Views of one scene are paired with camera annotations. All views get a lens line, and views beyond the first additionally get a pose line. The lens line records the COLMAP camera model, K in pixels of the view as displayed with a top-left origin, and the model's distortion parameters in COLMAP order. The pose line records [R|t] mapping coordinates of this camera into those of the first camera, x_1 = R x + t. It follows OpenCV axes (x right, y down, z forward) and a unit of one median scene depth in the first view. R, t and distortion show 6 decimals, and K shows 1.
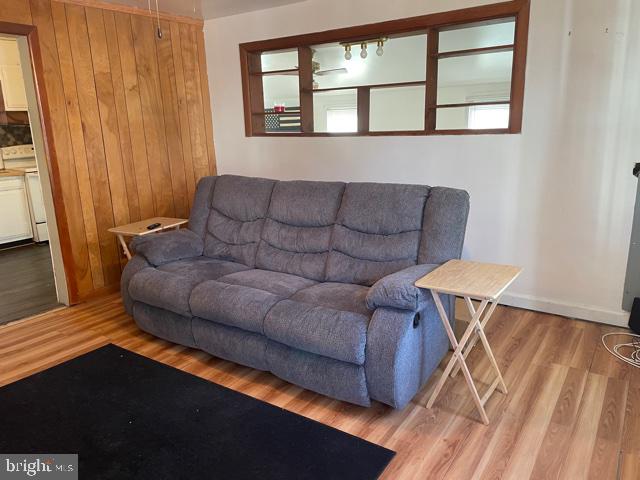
lens RADIAL K [[484.9, 0, 315.7], [0, 484.9, 237.5], [0, 0, 1]] dist [0.074175, -0.070616]
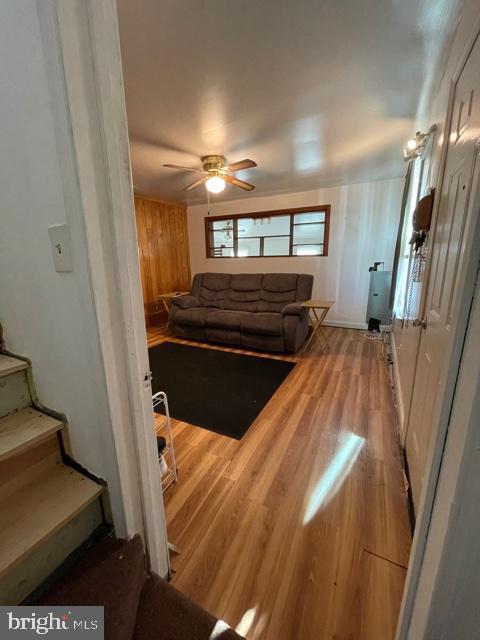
lens RADIAL K [[260.4, 0, 235.6], [0, 260.4, 317.1], [0, 0, 1]] dist [-0.003185, 0.001501]
pose [[0.992535, -0.013281, 0.121231, -0.208152], [0.015023, 0.999796, -0.013471, 0.107192], [-0.121027, 0.015192, 0.992533, -0.258013]]
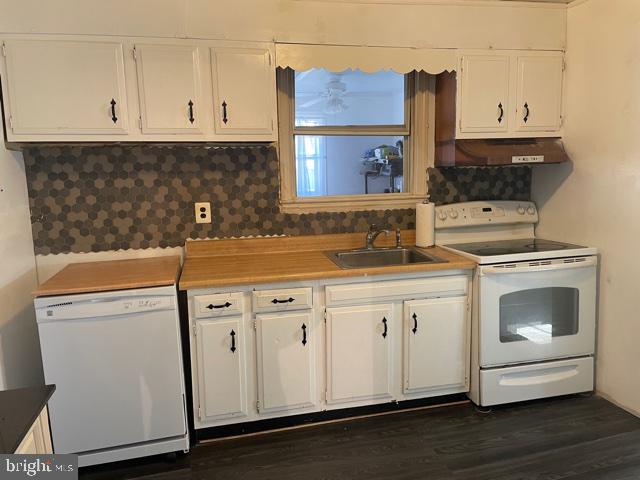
lens RADIAL K [[484.9, 0, 323.9], [0, 484.9, 234.1], [0, 0, 1]] dist [0.074175, -0.070616]
pose [[0.761672, 0.096399, -0.640752, -0.634954], [-0.143045, 0.989490, -0.021175, -0.204594], [0.631977, 0.107784, 0.767456, 0.851253]]
